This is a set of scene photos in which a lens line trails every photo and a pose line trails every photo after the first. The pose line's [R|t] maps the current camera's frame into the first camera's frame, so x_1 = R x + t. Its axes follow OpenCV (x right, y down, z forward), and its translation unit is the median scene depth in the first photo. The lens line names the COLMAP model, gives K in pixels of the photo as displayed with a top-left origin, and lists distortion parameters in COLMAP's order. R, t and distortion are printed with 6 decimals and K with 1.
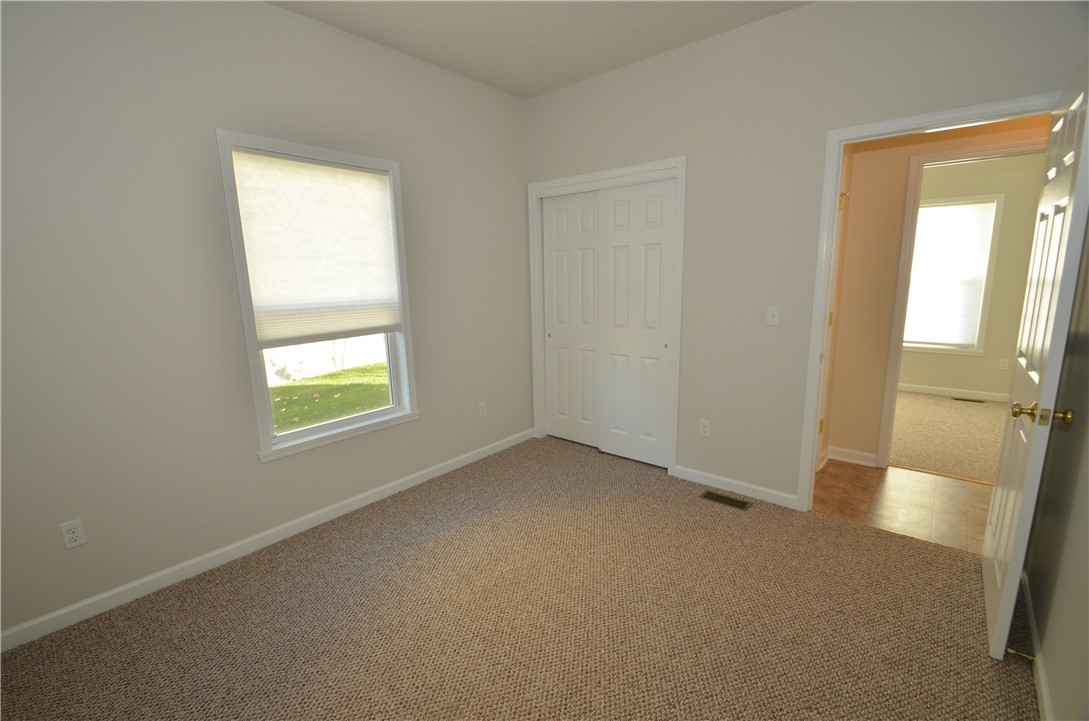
lens RADIAL K [[478.7, 0, 531.3], [0, 478.7, 363.8], [0, 0, 1]] dist [0.001665, -0.000893]
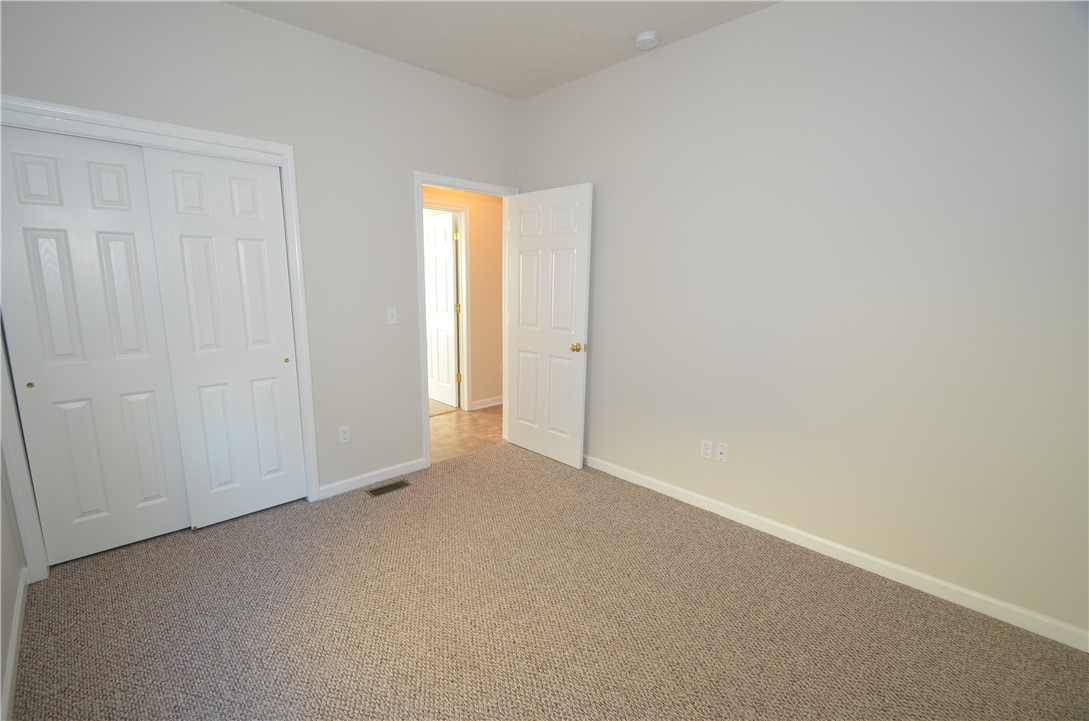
lens RADIAL K [[478.7, 0, 531.3], [0, 478.7, 363.8], [0, 0, 1]] dist [0.001665, -0.000893]
pose [[0.086882, -0.159422, 0.983380, -0.531468], [0.162210, 0.976203, 0.143927, -0.084681], [-0.982924, 0.147009, 0.110675, 0.474359]]
